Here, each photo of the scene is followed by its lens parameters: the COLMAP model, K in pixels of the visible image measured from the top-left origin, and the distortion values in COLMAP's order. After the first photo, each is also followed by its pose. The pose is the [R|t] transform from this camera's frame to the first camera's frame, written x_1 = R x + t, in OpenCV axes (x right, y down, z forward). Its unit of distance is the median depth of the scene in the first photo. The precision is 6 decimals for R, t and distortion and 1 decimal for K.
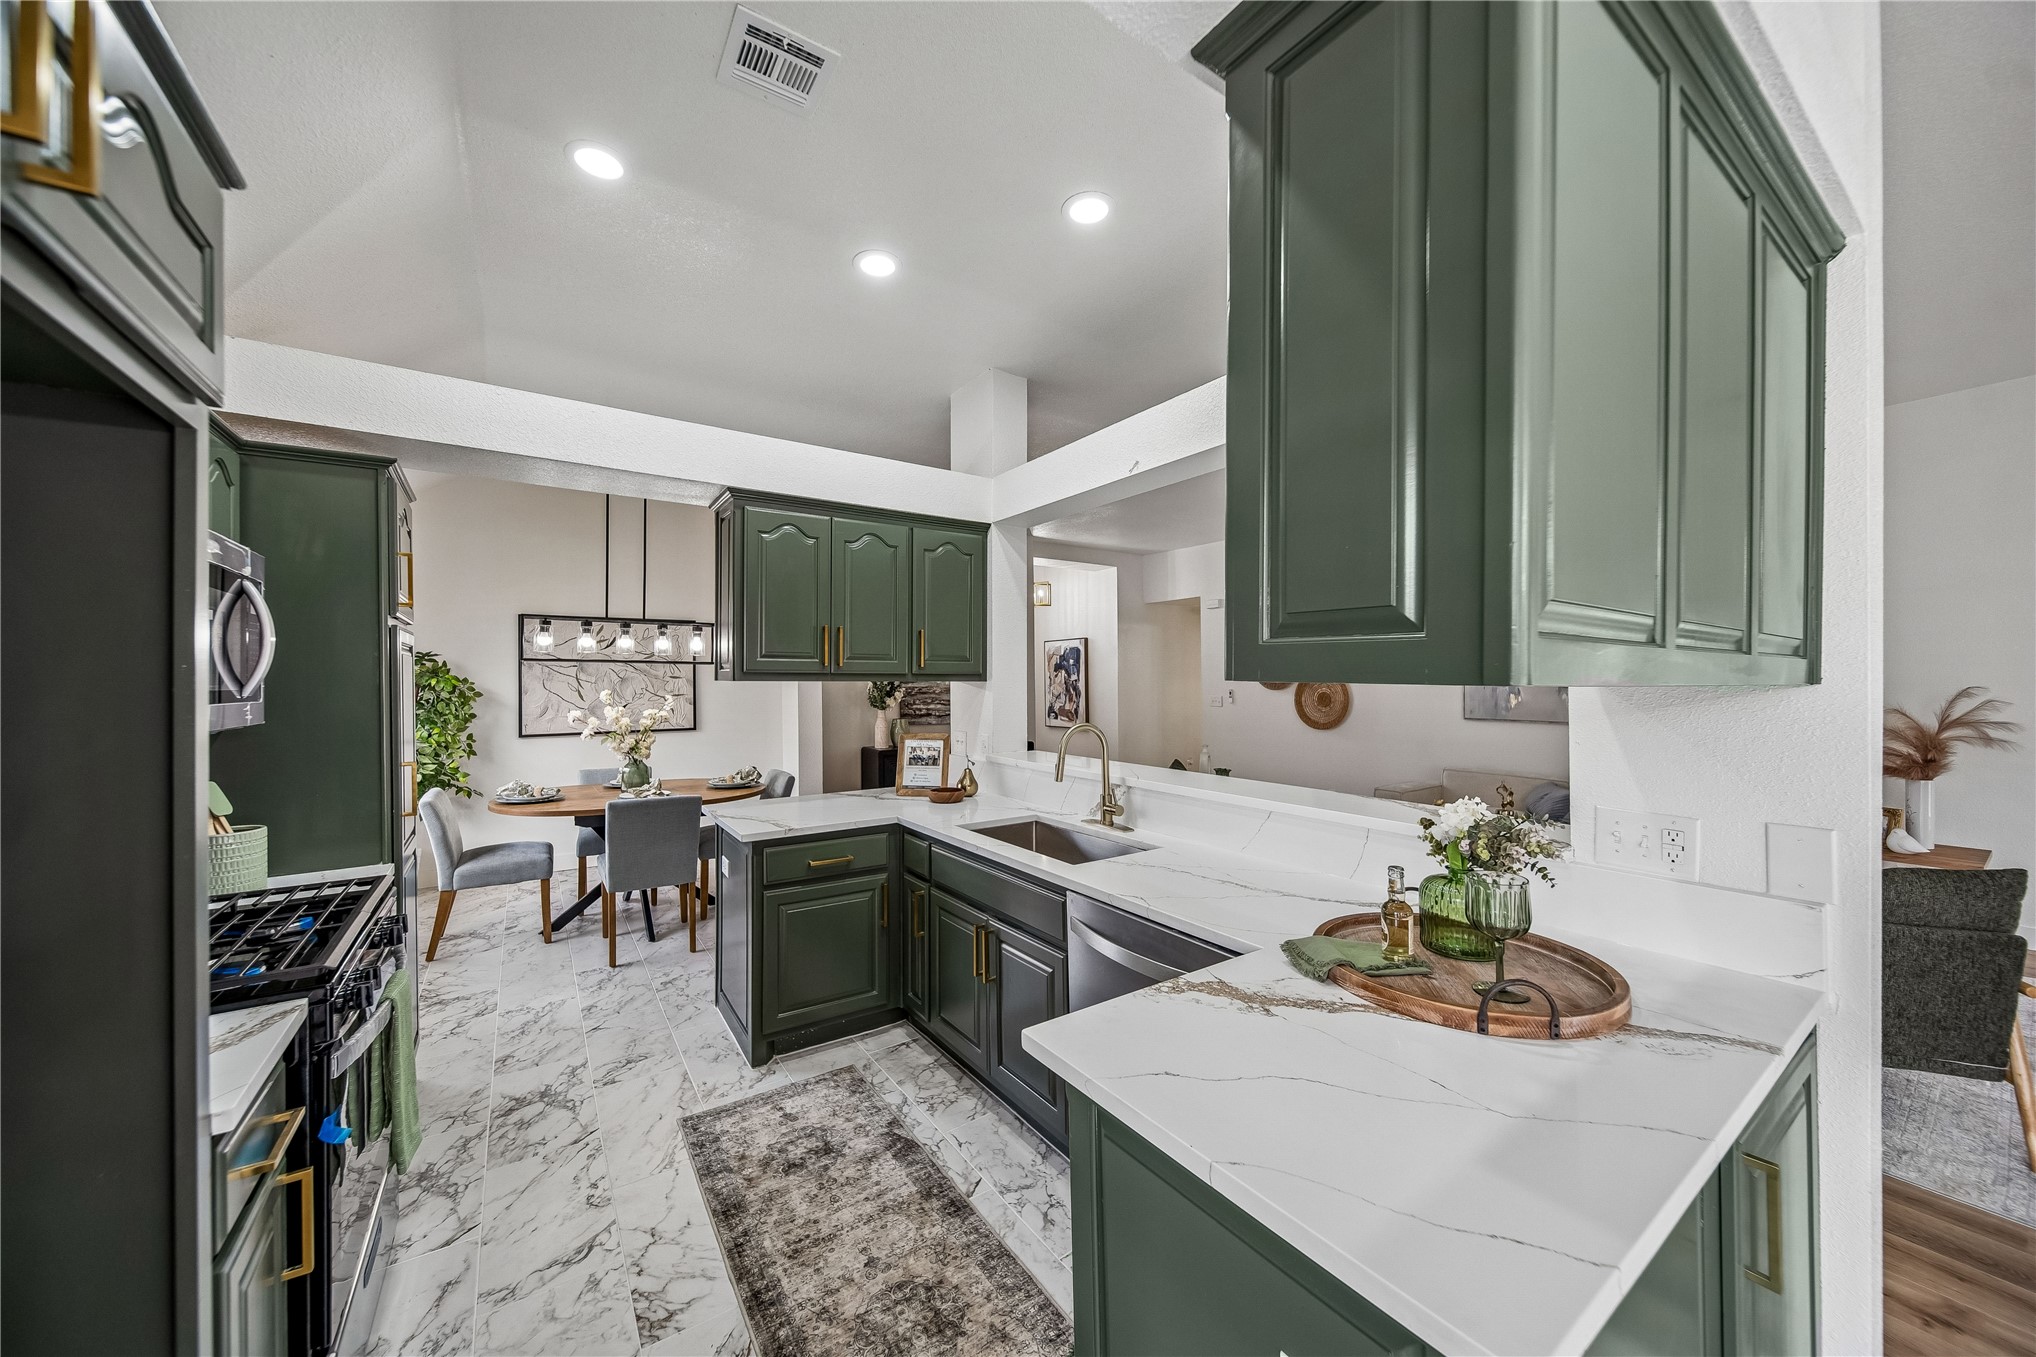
lens RADIAL K [[723.8, 0, 1017.5], [0, 723.8, 678.2], [0, 0, 1]] dist [-0.002908, -0.000193]
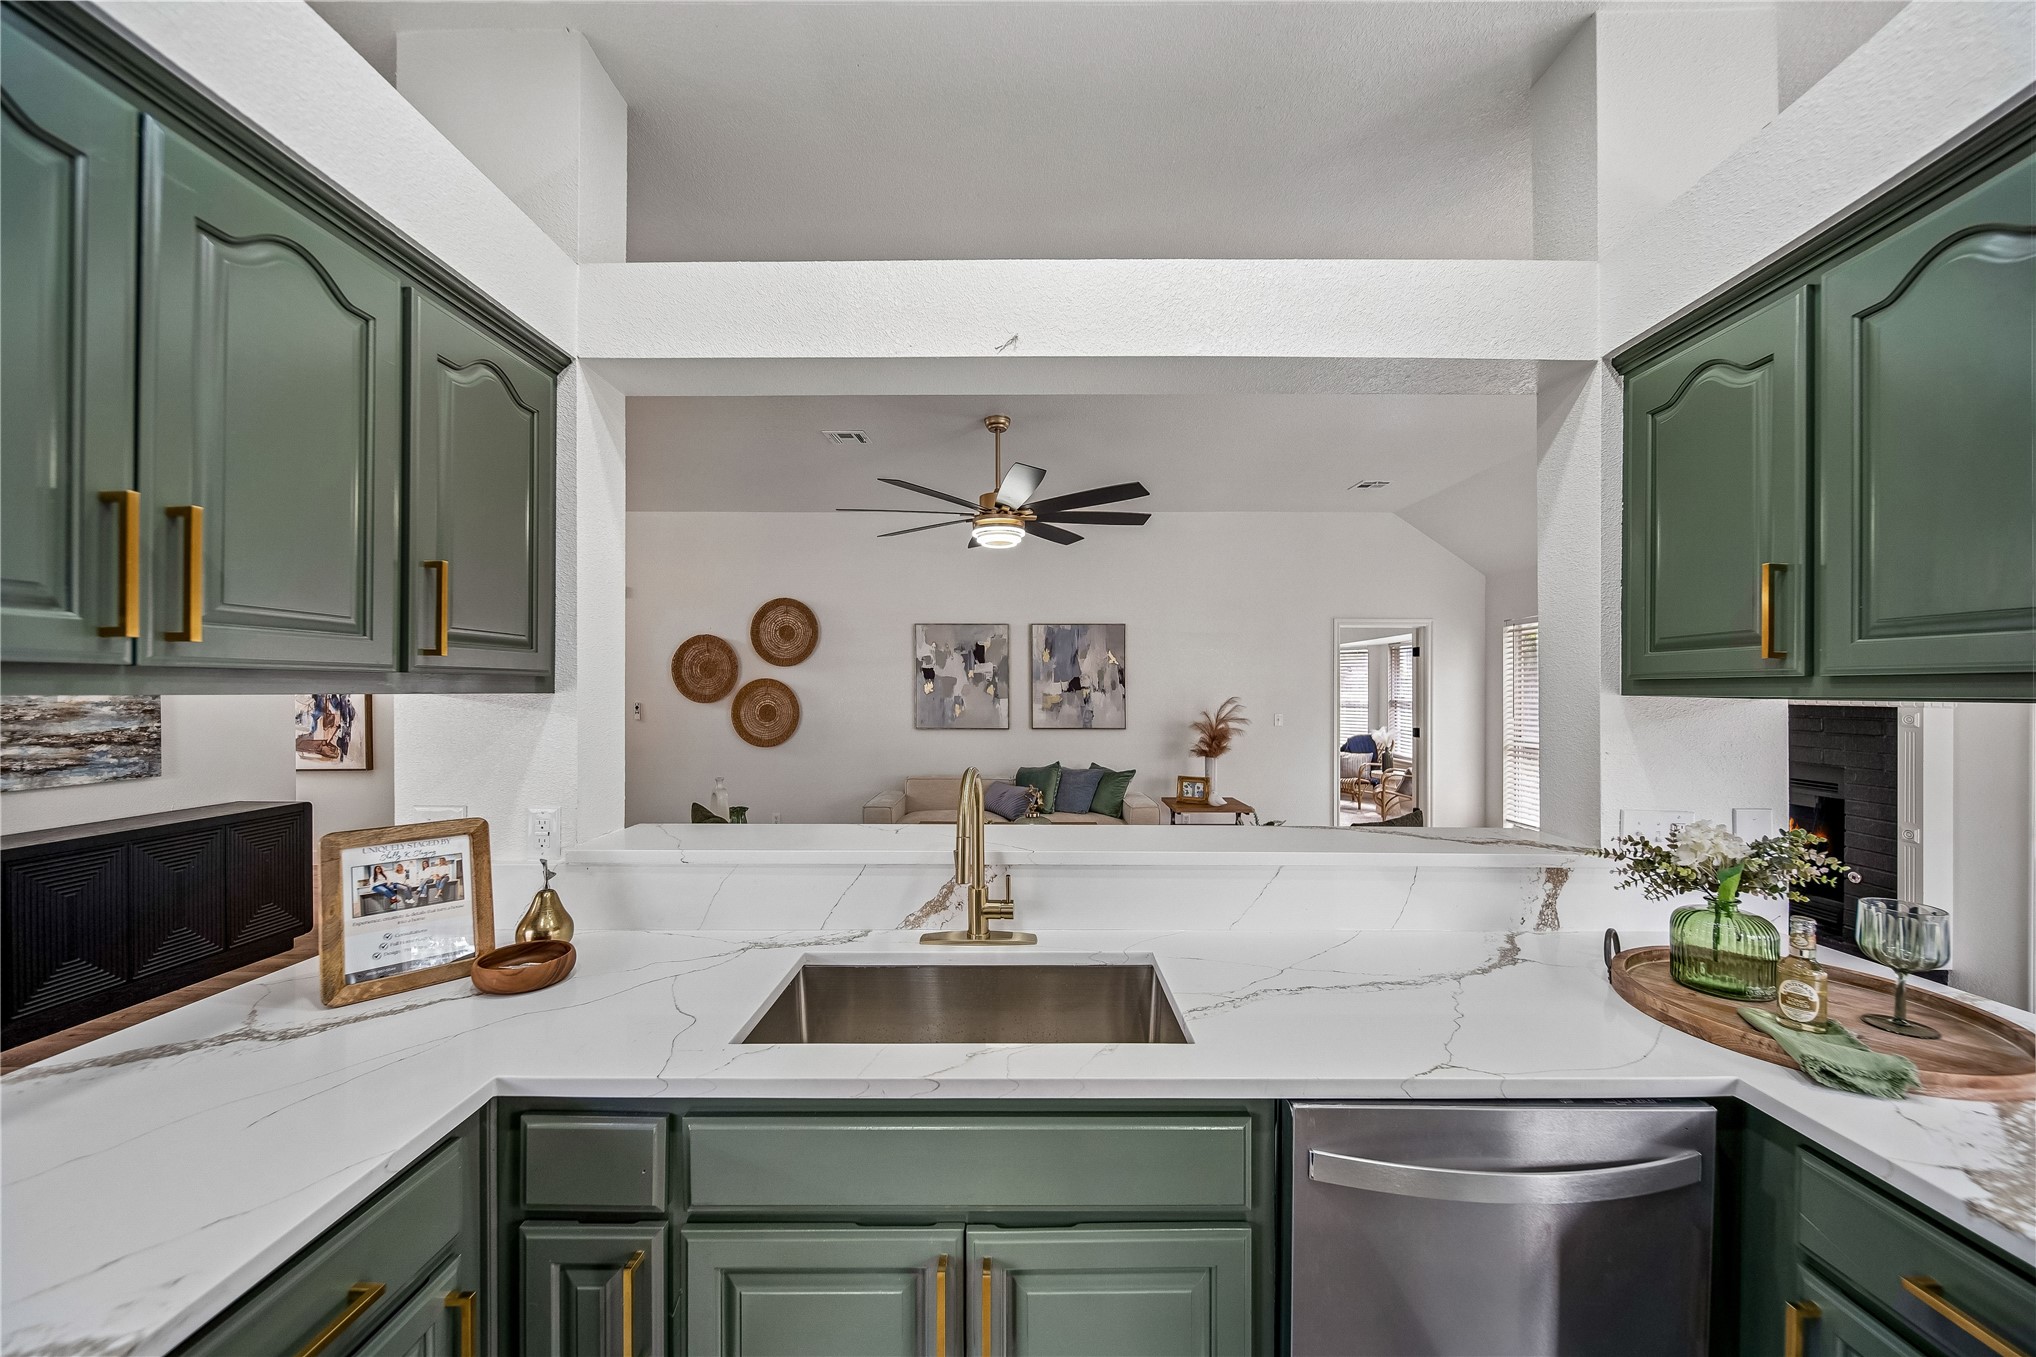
lens RADIAL K [[723.8, 0, 1032.5], [0, 723.8, 688.9], [0, 0, 1]] dist [-0.002908, -0.000193]
pose [[0.563429, 0.004613, 0.826151, -0.265661], [-0.003911, 0.999988, -0.002917, 0.001678], [-0.826155, -0.001588, 0.563440, 0.504096]]
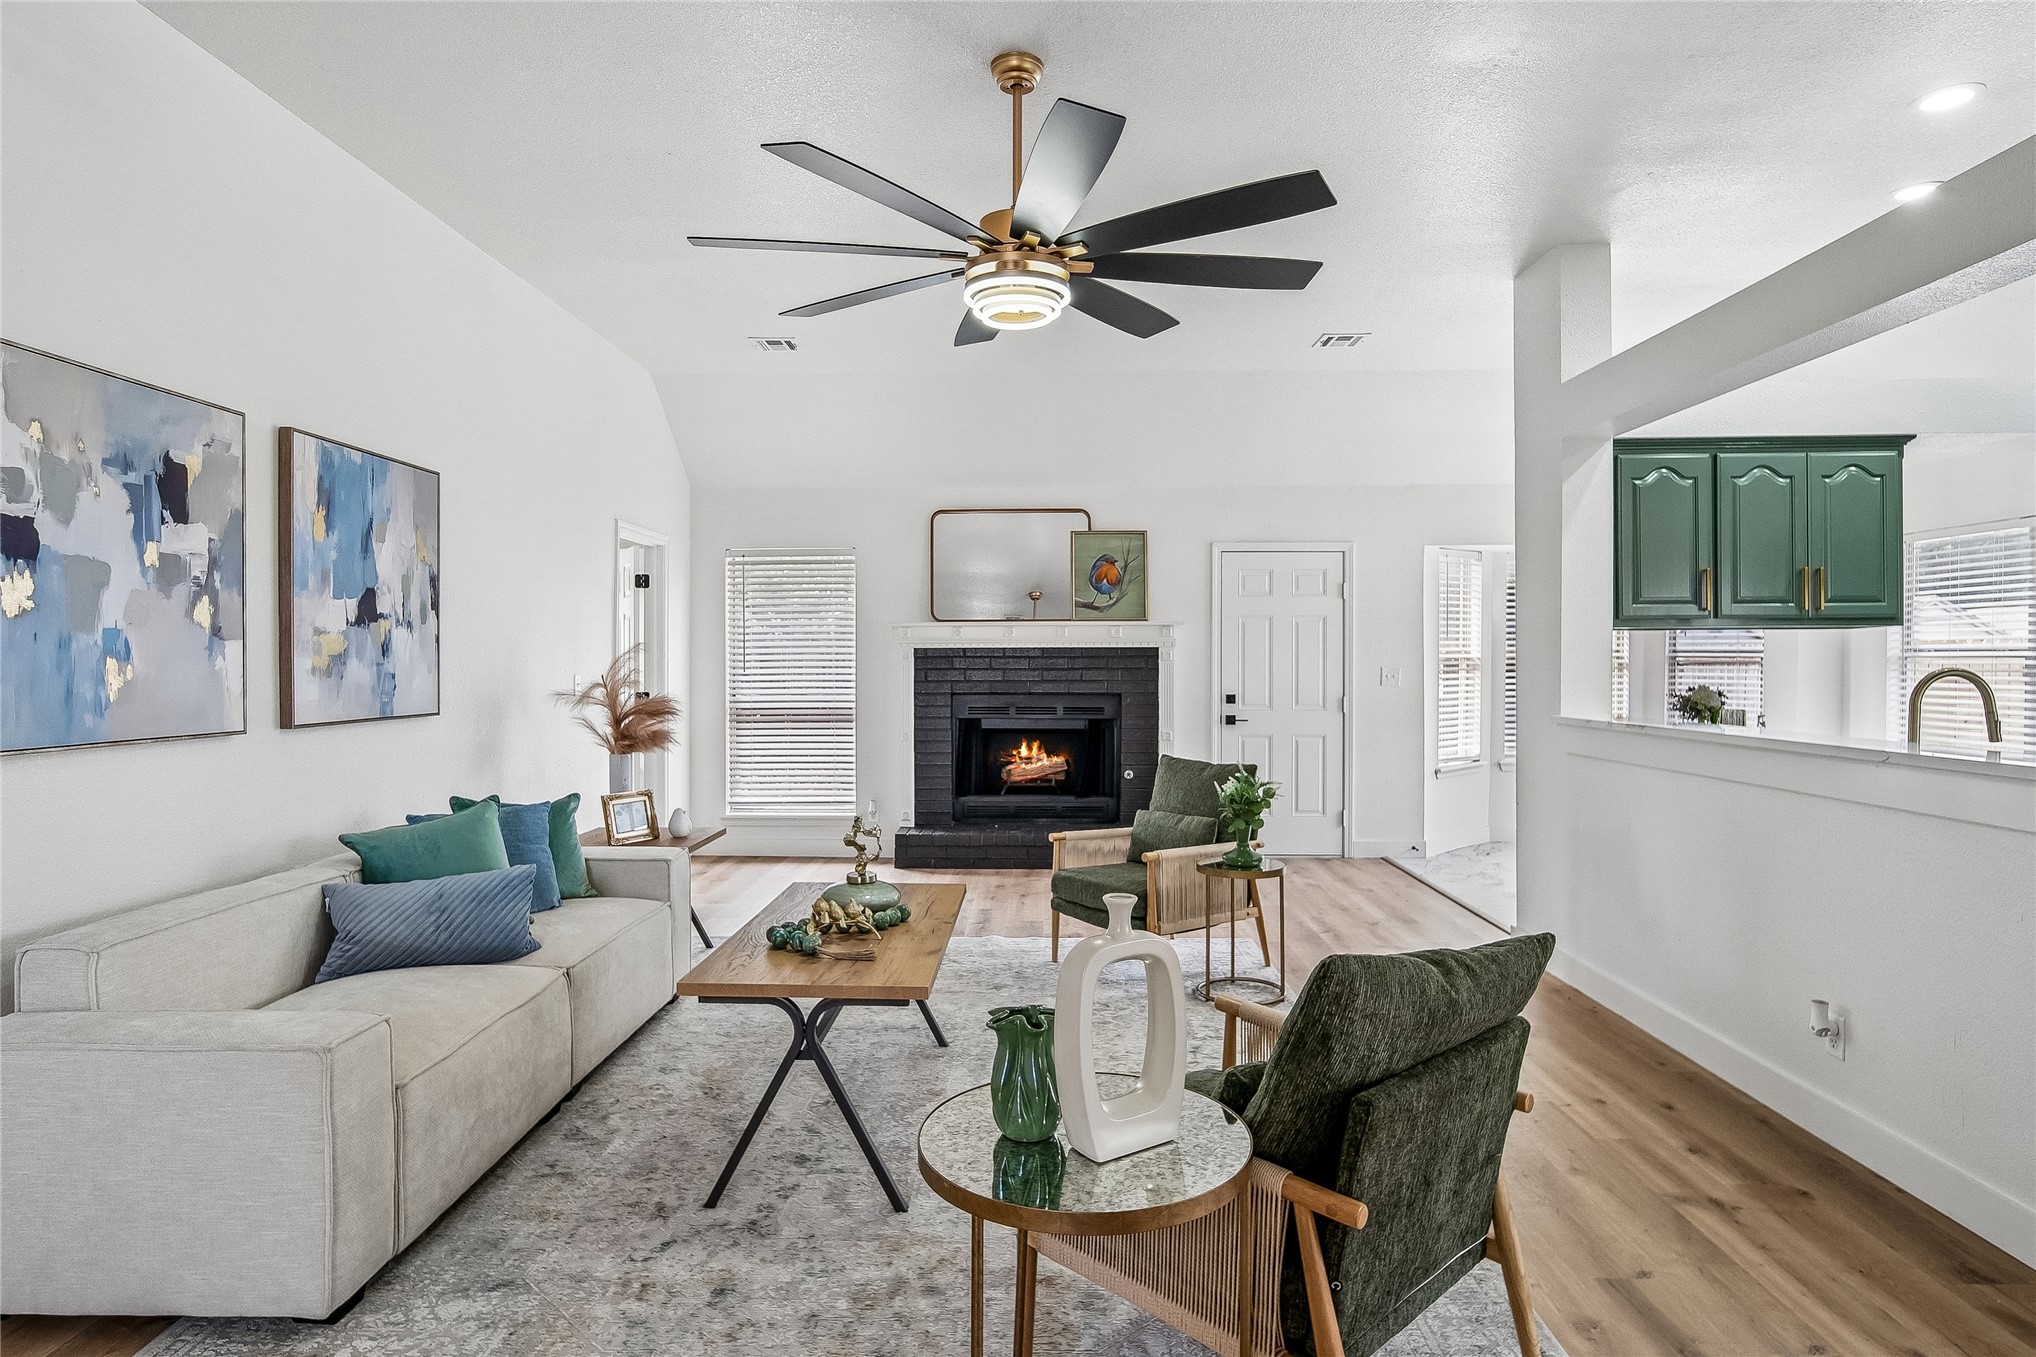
lens RADIAL K [[1103.7, 0, 1017.8], [0, 1103.7, 674.1], [0, 0, 1]] dist [-0.008877, 0.000982]
pose [[-0.807119, -0.002779, 0.590382, 0.164409], [0.003777, 0.999944, 0.009870, 0.044165], [-0.590377, 0.010197, -0.807063, 1.995384]]
